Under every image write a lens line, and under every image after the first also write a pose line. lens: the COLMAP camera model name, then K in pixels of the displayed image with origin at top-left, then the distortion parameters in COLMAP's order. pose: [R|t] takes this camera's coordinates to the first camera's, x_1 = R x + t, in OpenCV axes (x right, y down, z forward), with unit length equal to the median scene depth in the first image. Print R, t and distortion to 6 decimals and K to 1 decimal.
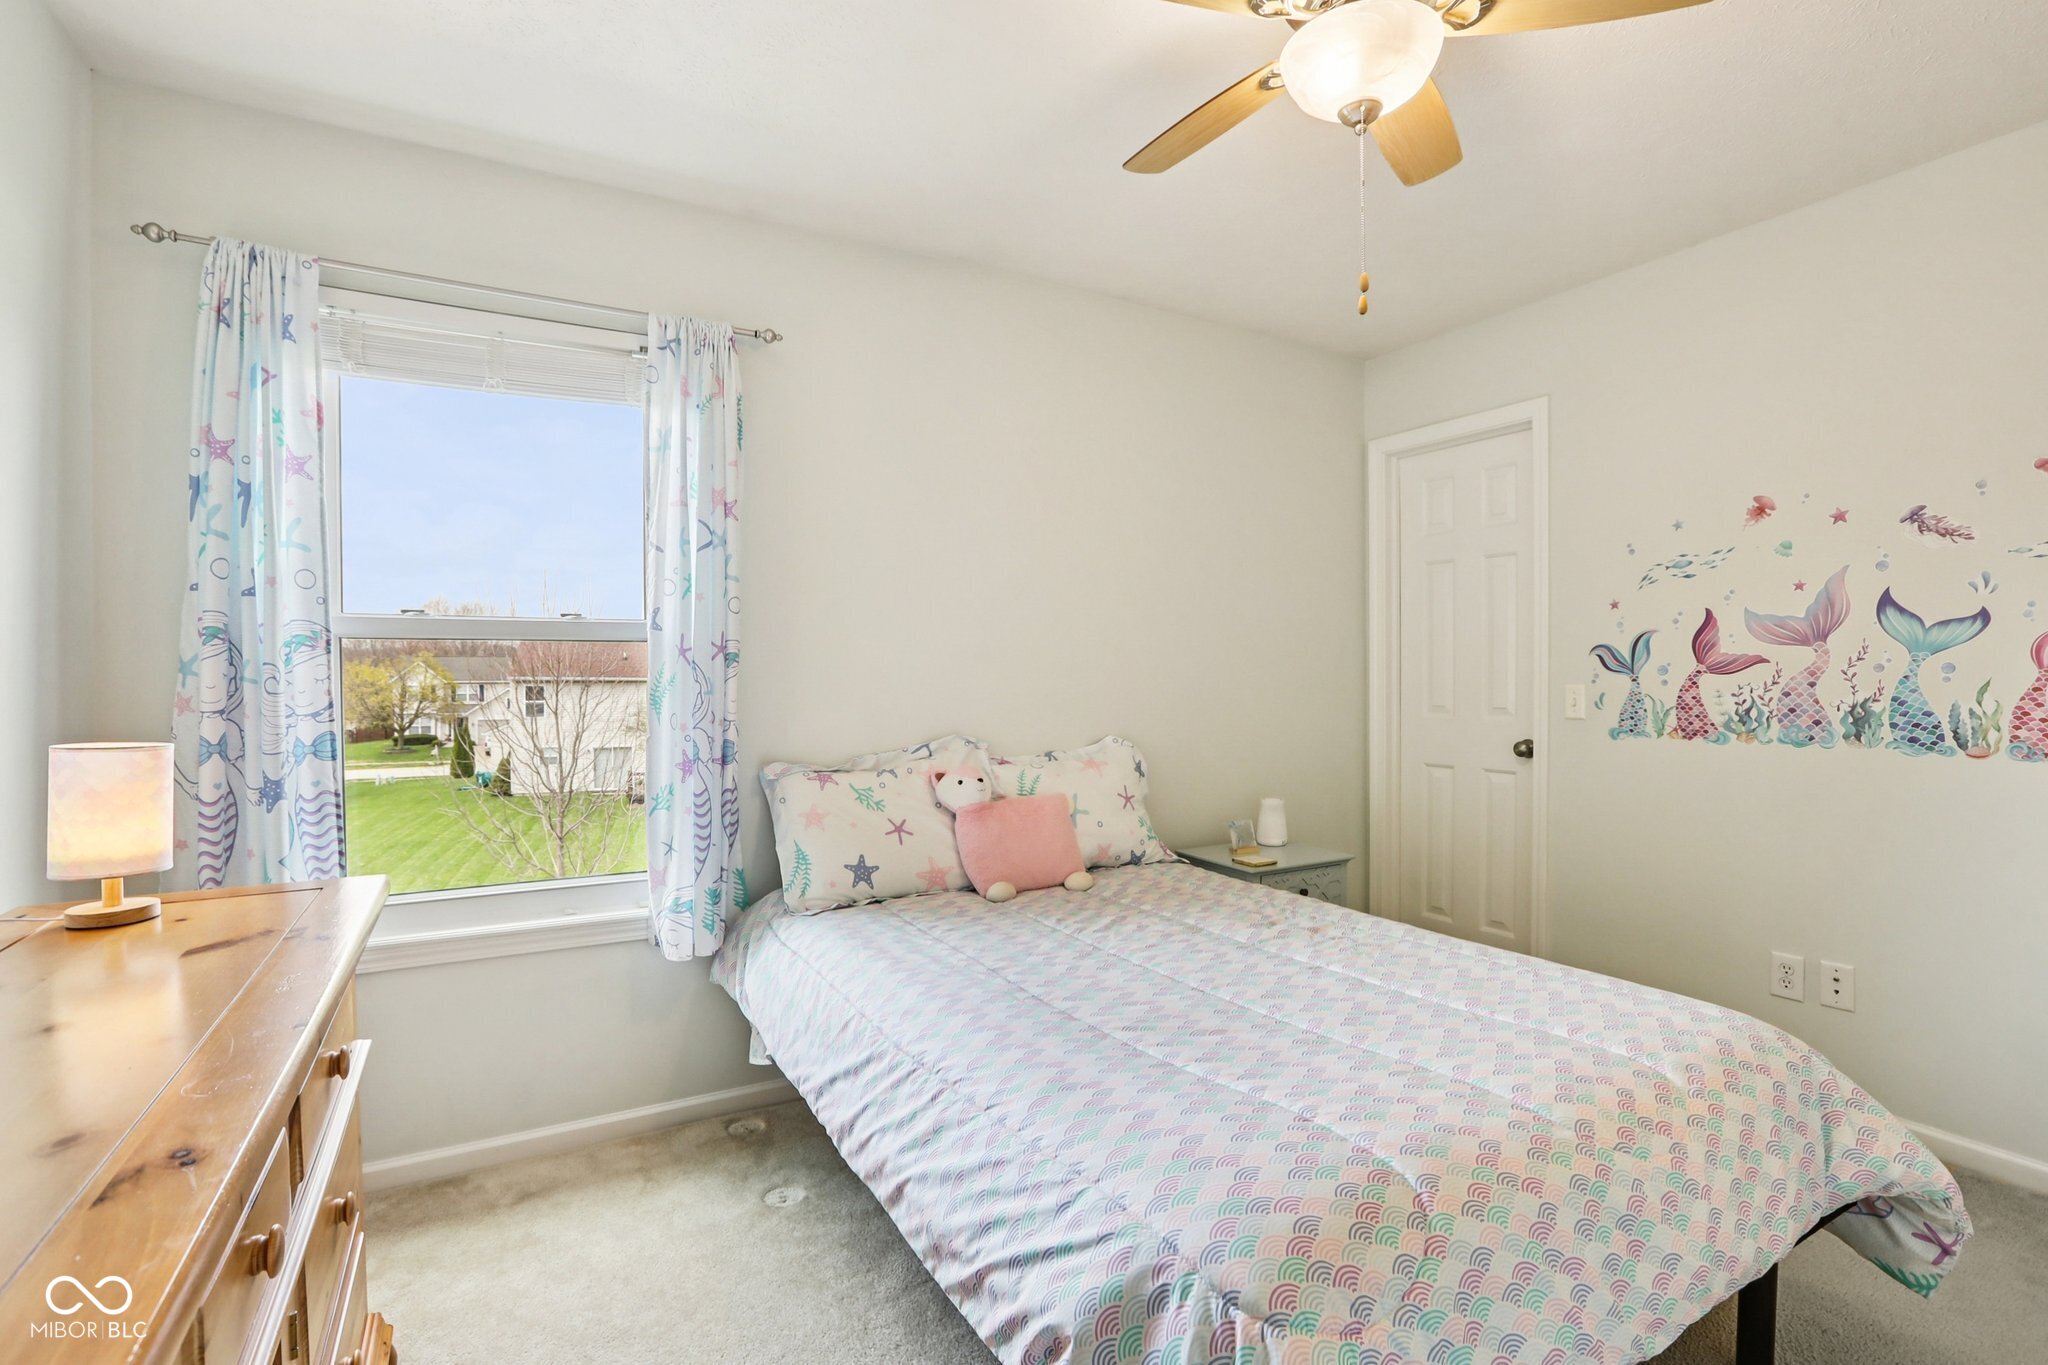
lens RADIAL K [[938.2, 0, 1023.7], [0, 938.2, 682.7], [0, 0, 1]] dist [-0.019816, 0.002333]
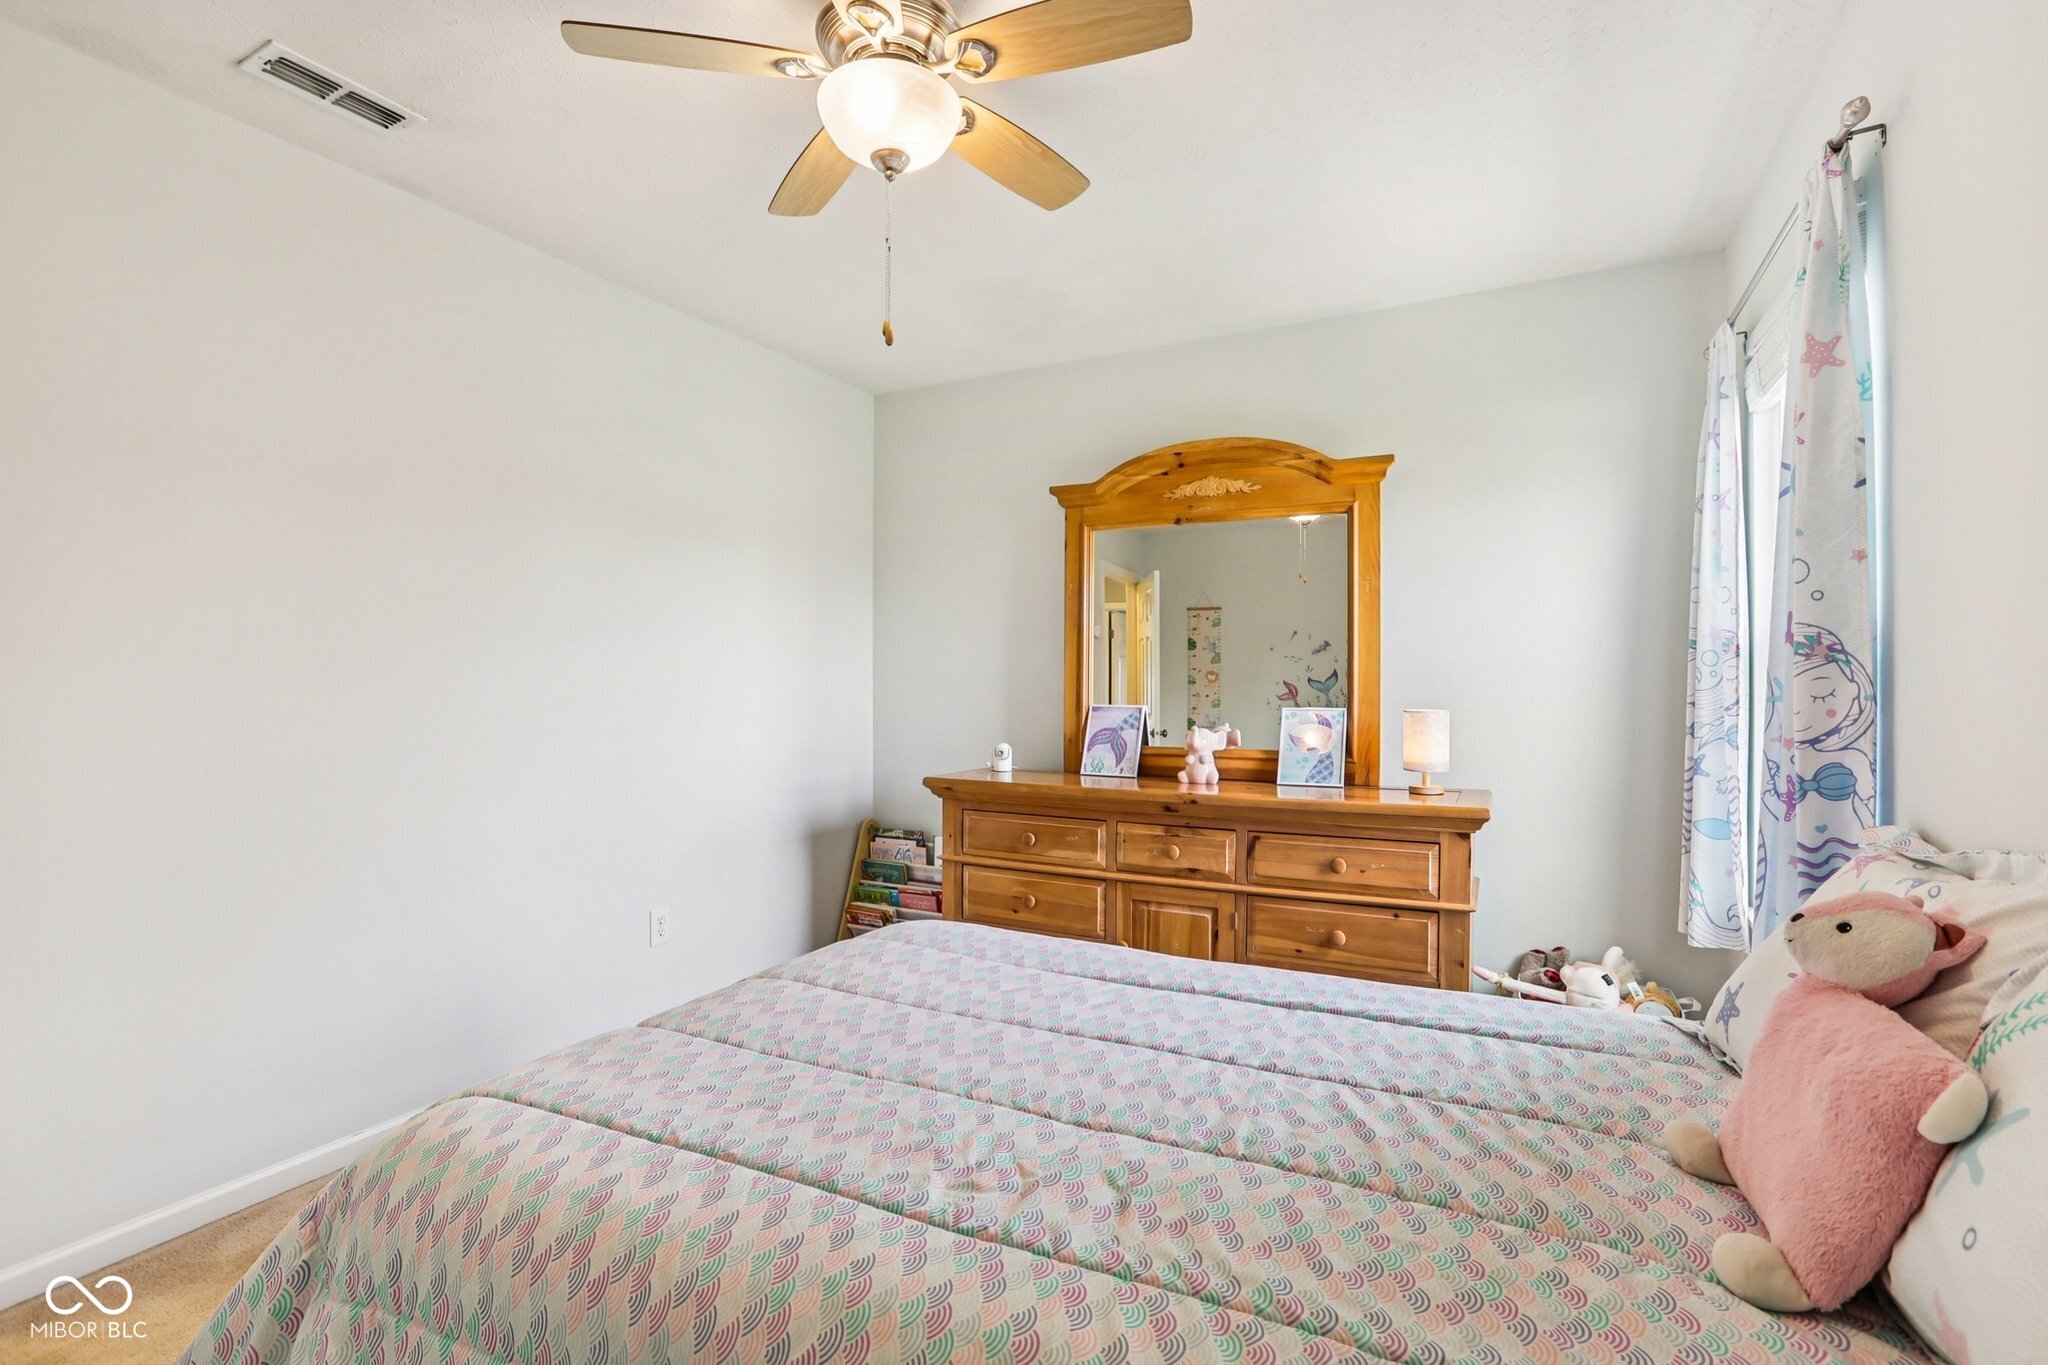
lens RADIAL K [[938.2, 0, 1027.2], [0, 938.2, 683.6], [0, 0, 1]] dist [-0.019816, 0.002333]
pose [[-0.839203, 0.002499, -0.543812, 0.608940], [0.000694, 0.999994, 0.003524, -0.002393], [0.543818, 0.002579, -0.839199, 1.488166]]
